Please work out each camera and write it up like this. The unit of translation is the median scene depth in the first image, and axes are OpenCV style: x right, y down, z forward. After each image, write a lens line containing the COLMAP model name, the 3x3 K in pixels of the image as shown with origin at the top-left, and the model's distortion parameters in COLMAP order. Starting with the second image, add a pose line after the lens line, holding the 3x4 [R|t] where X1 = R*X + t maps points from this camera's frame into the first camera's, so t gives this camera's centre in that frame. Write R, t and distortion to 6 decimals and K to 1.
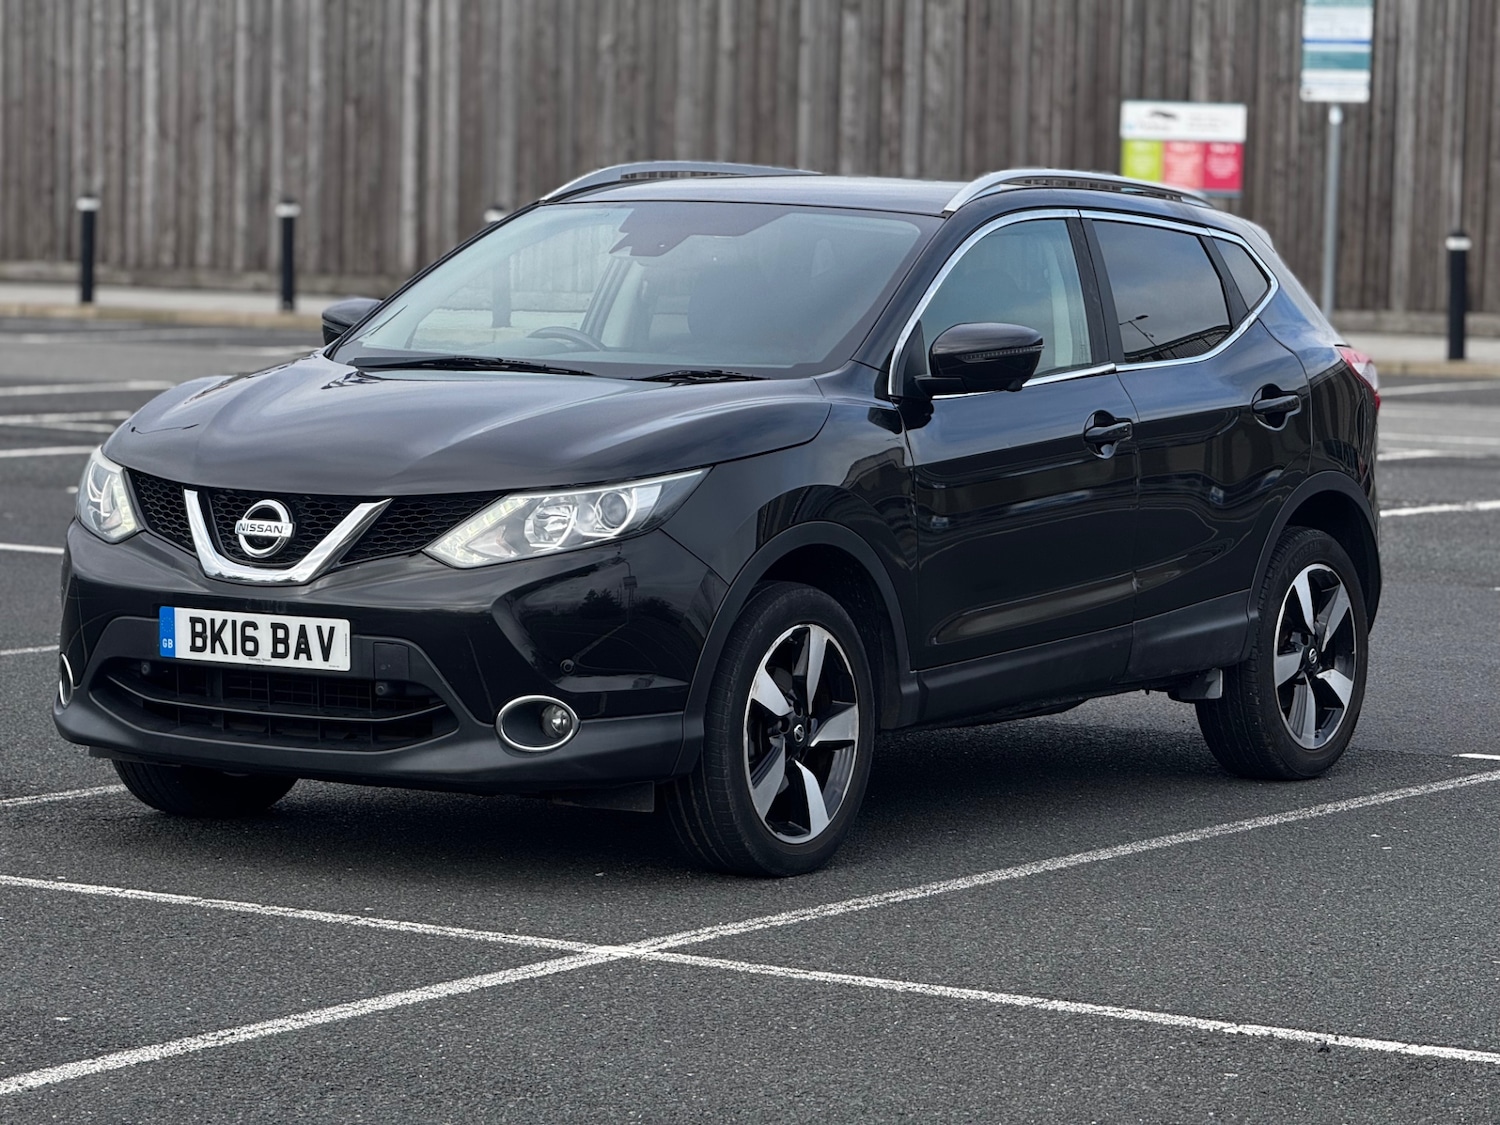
lens RADIAL K [[5405.2, 0, 750.0], [0, 5405.2, 562.5], [0, 0, 1]] dist [0.008216, 2.896697]
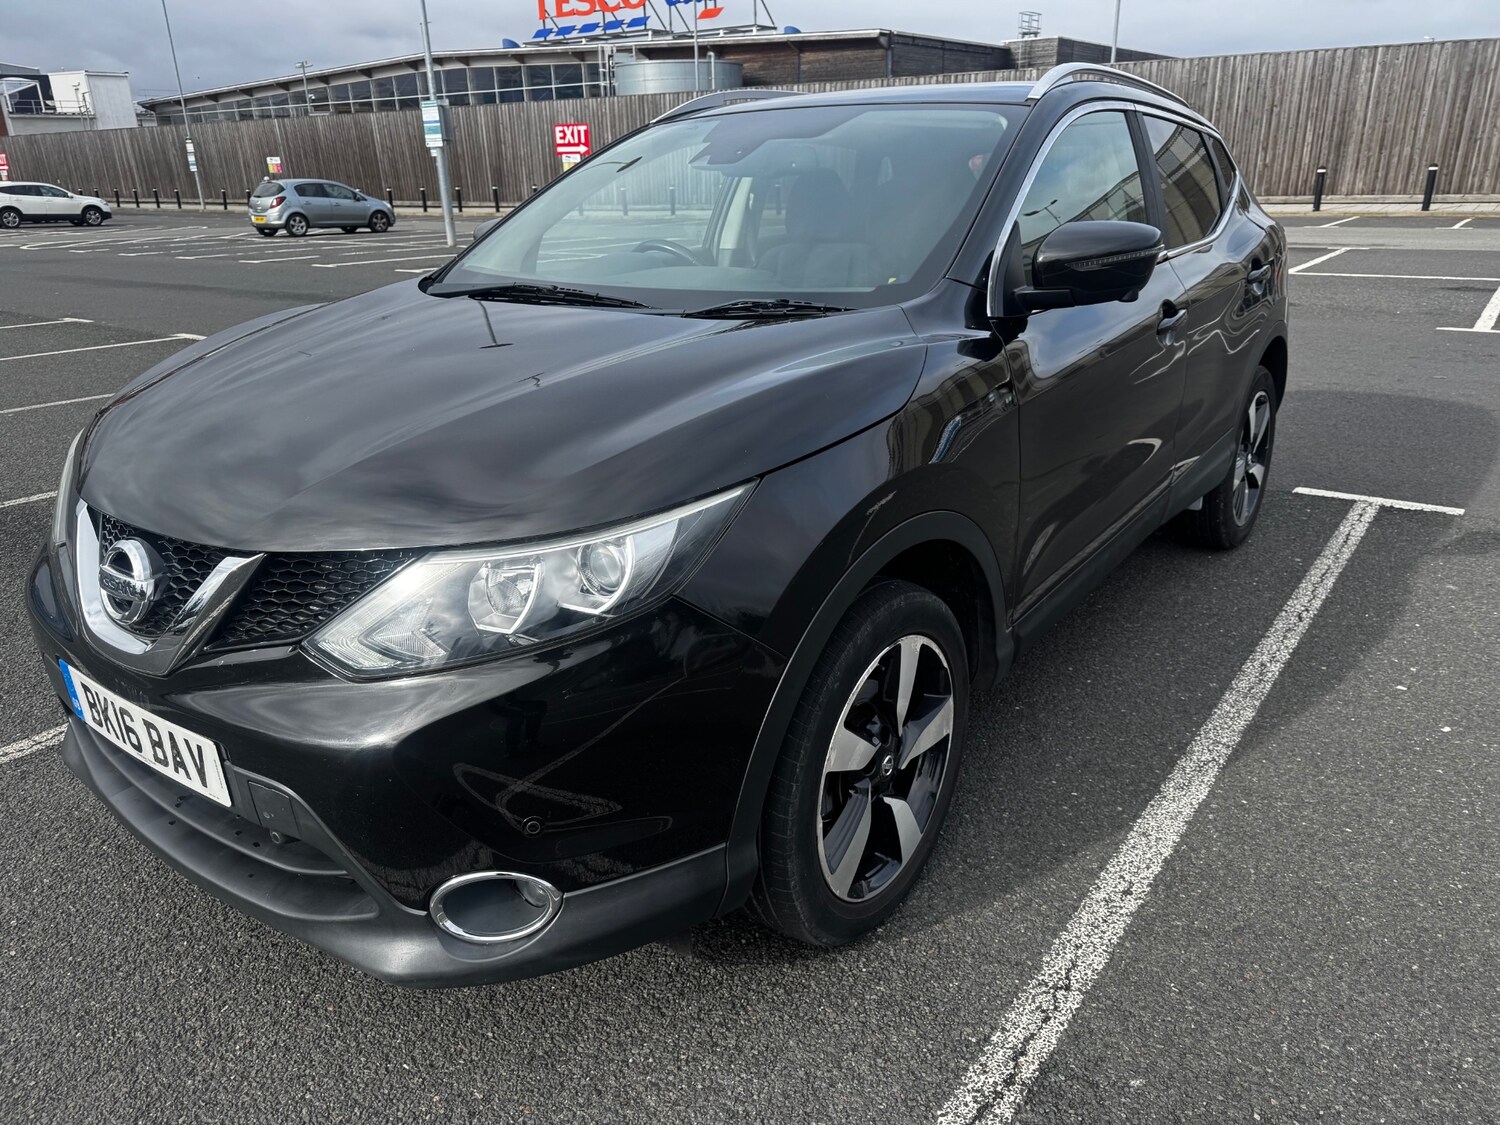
lens RADIAL K [[1075.8, 0, 750.0], [0, 1075.8, 562.5], [0, 0, 1]] dist [0.005841, -0.006899]
pose [[0.995416, -0.013413, -0.094692, 0.004068], [0.038402, 0.962846, 0.267306, -0.042304], [0.087588, -0.269717, 0.958948, 0.862463]]
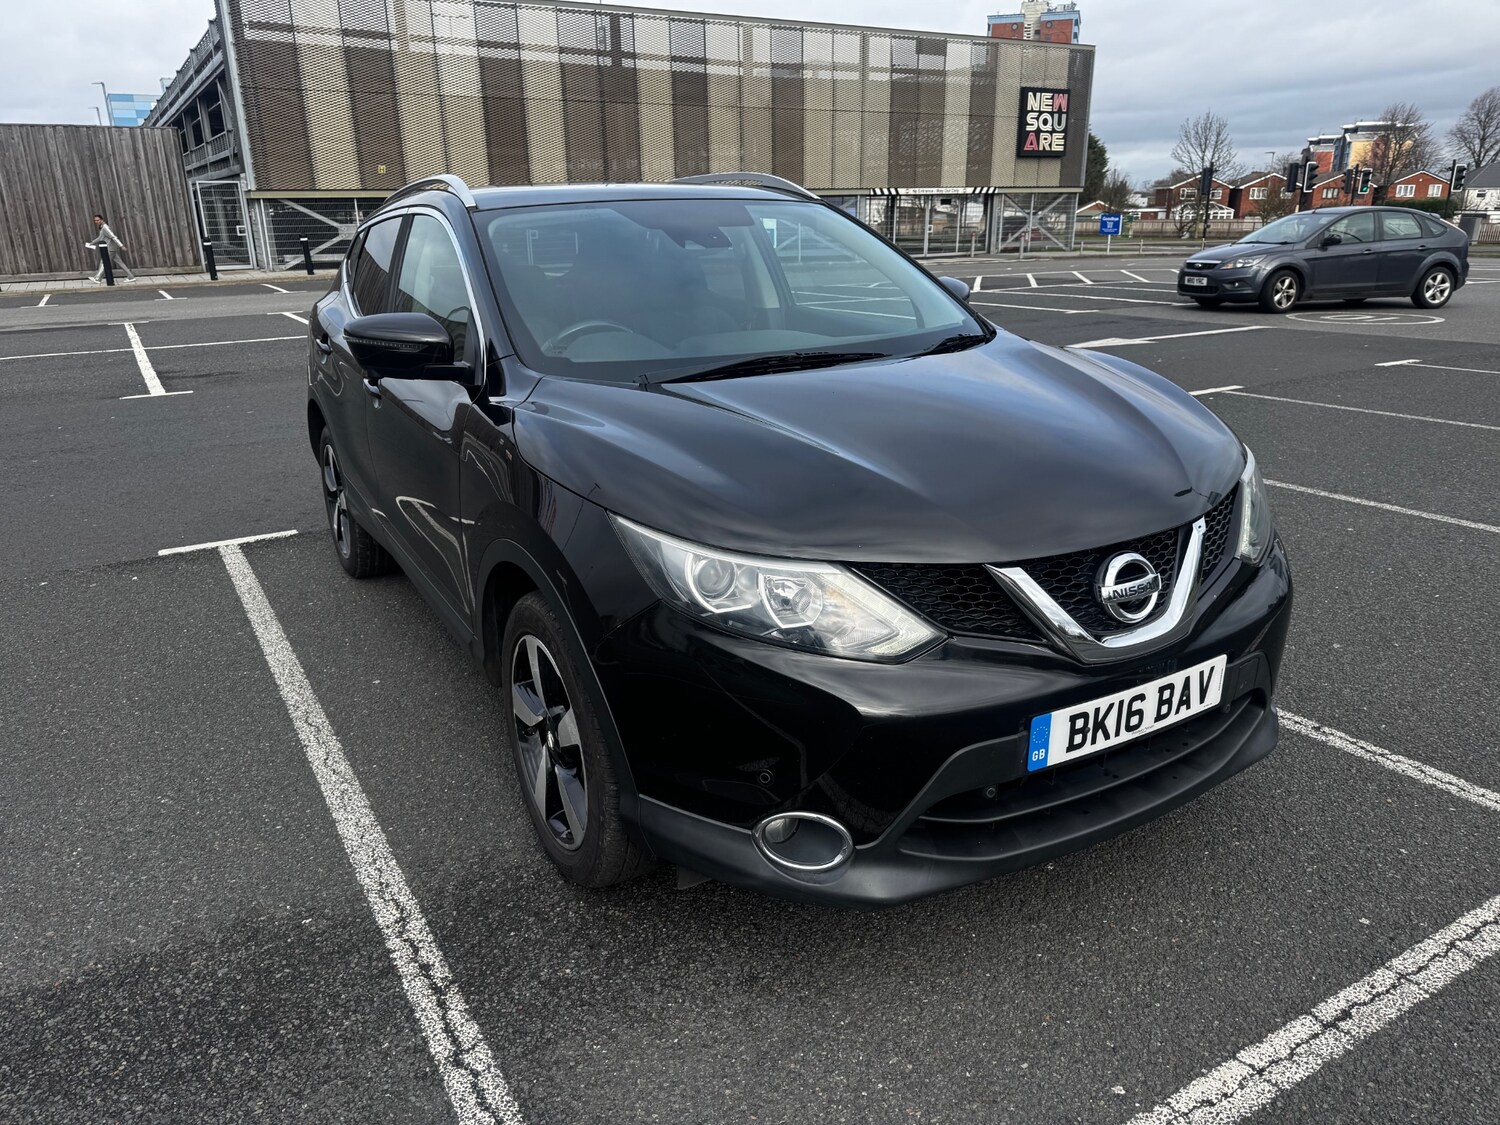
lens RADIAL K [[1074.9, 0, 750.0], [0, 1074.9, 562.5], [0, 0, 1]] dist [0.009735, 0.000507]
pose [[0.469357, -0.307572, 0.827710, -0.254215], [0.104075, 0.950110, 0.294039, -0.065456], [-0.876854, -0.051865, 0.477951, 0.959036]]
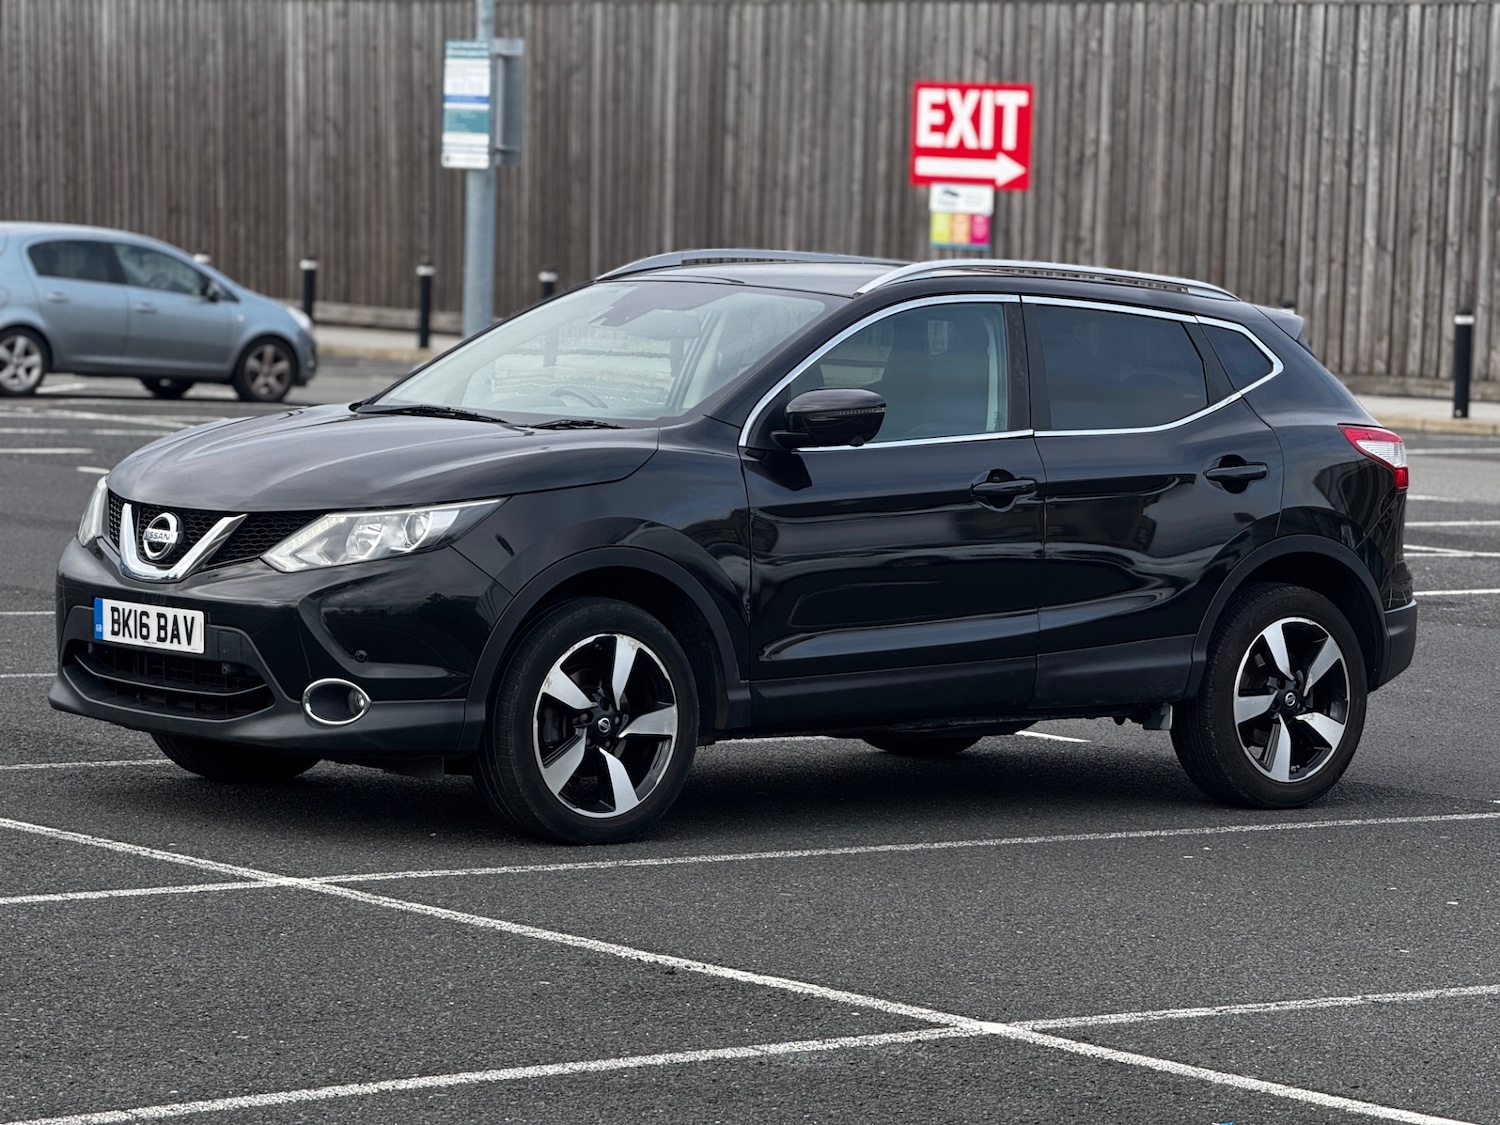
lens RADIAL K [[5405.2, 0, 750.0], [0, 5405.2, 562.5], [0, 0, 1]] dist [0.008216, 2.896697]
pose [[0.952598, 0.033822, -0.302347, 0.402650], [-0.040502, 0.999054, -0.015851, 0.013542], [0.301525, 0.027345, 0.953066, -0.125656]]
